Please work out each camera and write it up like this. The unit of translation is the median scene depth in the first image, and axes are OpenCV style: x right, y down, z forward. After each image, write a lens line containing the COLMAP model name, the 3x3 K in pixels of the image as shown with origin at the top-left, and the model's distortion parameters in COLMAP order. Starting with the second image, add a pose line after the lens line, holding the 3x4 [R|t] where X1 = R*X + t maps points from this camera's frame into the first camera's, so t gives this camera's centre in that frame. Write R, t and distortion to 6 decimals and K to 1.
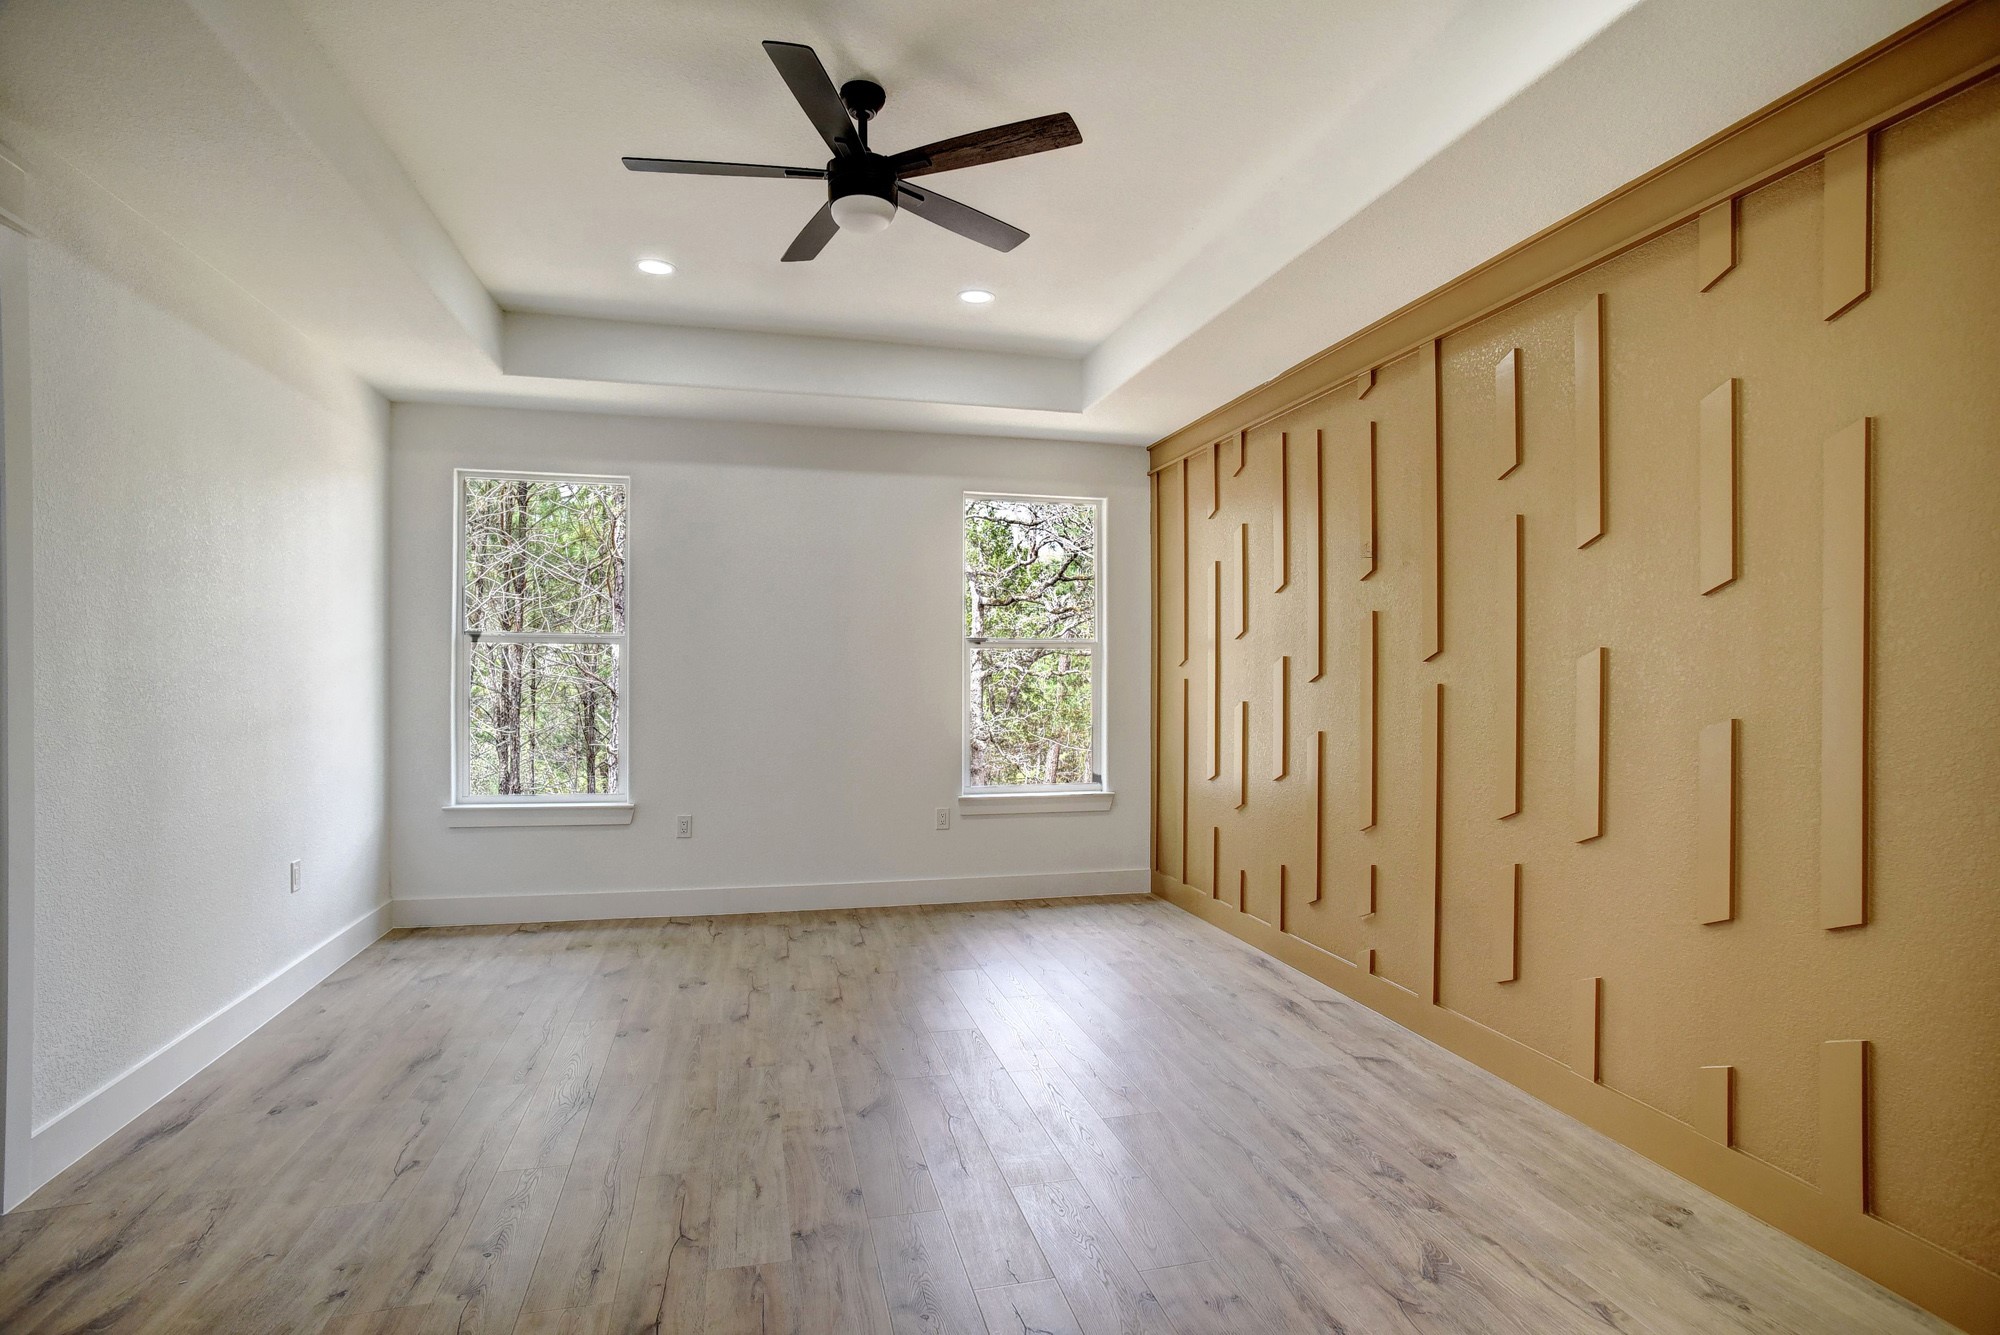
lens RADIAL K [[1049.6, 0, 1000.0], [0, 1049.6, 667.5], [0, 0, 1]] dist [-0.069279, 0.047915]
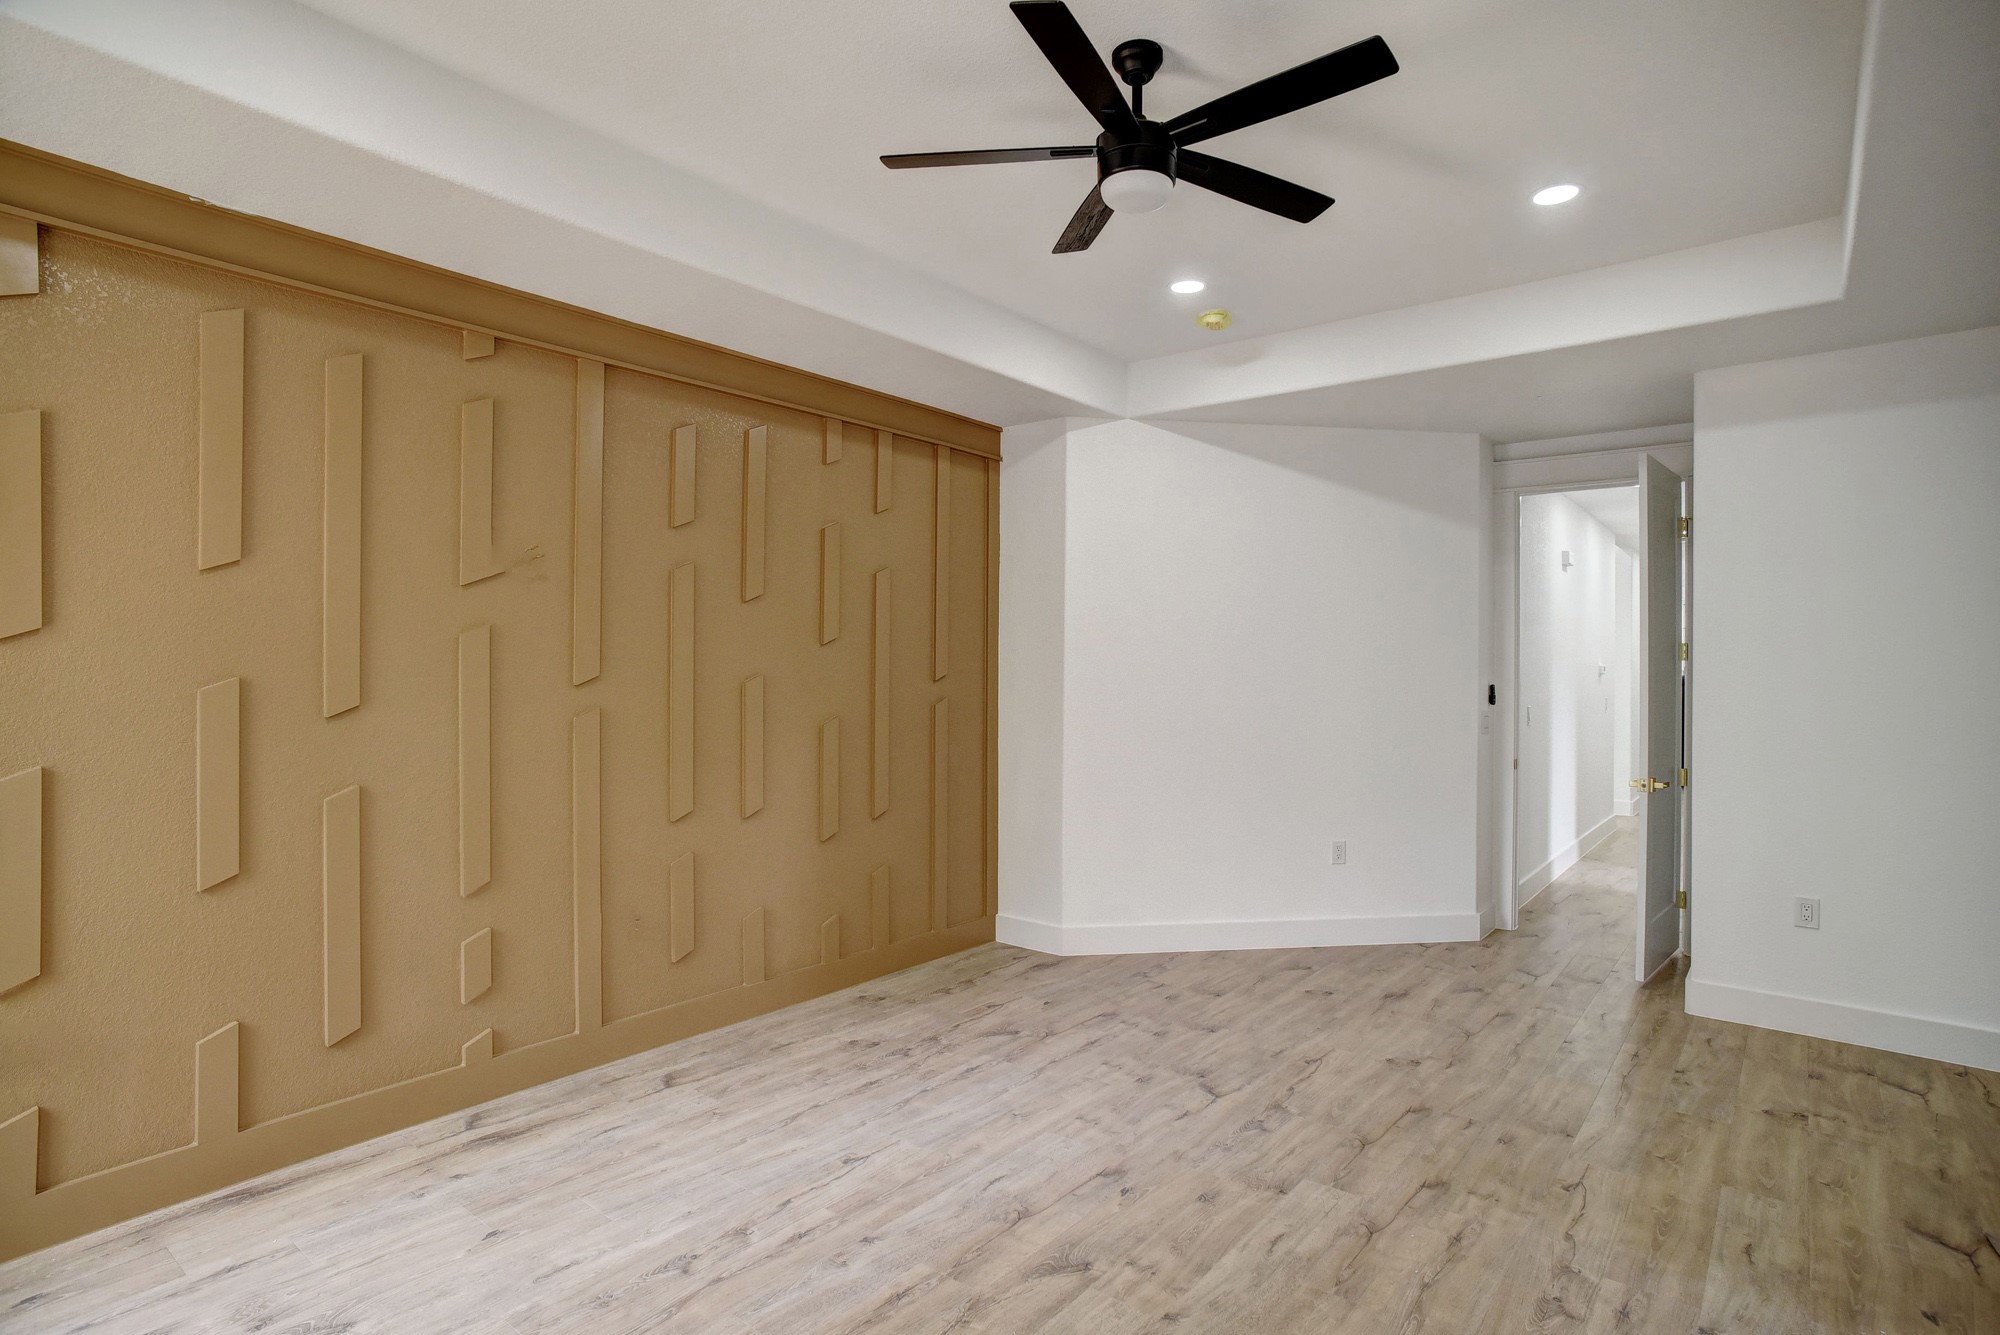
lens RADIAL K [[1049.6, 0, 1000.0], [0, 1049.6, 667.5], [0, 0, 1]] dist [-0.069279, 0.047915]
pose [[-0.613485, -0.004852, 0.789692, -0.769454], [-0.005569, 0.999983, 0.001818, -0.035709], [-0.789687, -0.003283, -0.613501, 1.650738]]
